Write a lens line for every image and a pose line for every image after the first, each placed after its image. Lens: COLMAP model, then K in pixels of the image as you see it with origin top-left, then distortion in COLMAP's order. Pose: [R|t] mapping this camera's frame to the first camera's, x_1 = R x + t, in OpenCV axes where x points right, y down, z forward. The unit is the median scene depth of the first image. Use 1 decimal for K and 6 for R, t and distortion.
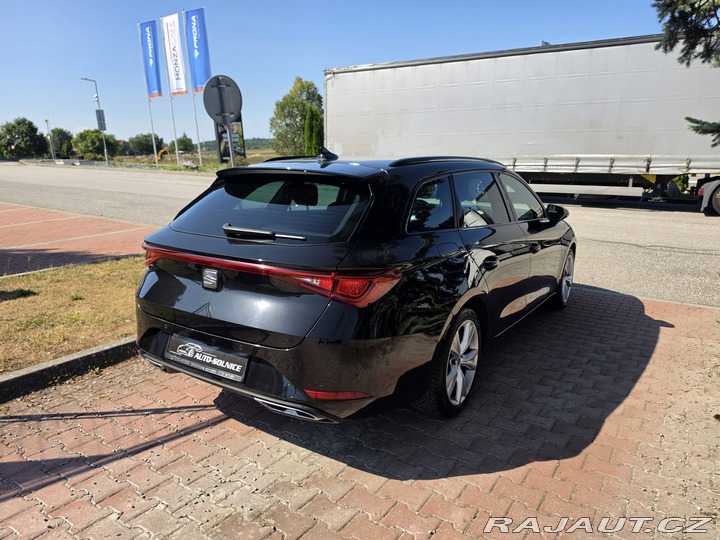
lens RADIAL K [[565.8, 0, 343.7], [0, 565.8, 270.1], [0, 0, 1]] dist [0.082078, -0.118217]
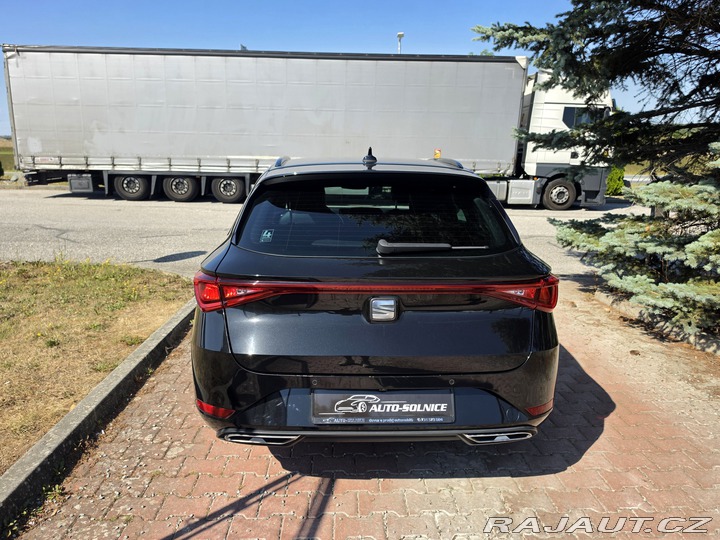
lens RADIAL K [[565.8, 0, 343.7], [0, 565.8, 270.1], [0, 0, 1]] dist [0.082078, -0.118217]
pose [[0.772883, -0.117508, 0.623573, -0.641079], [0.117432, 0.992217, 0.041426, -0.066878], [-0.623588, 0.041210, 0.780666, 0.332137]]
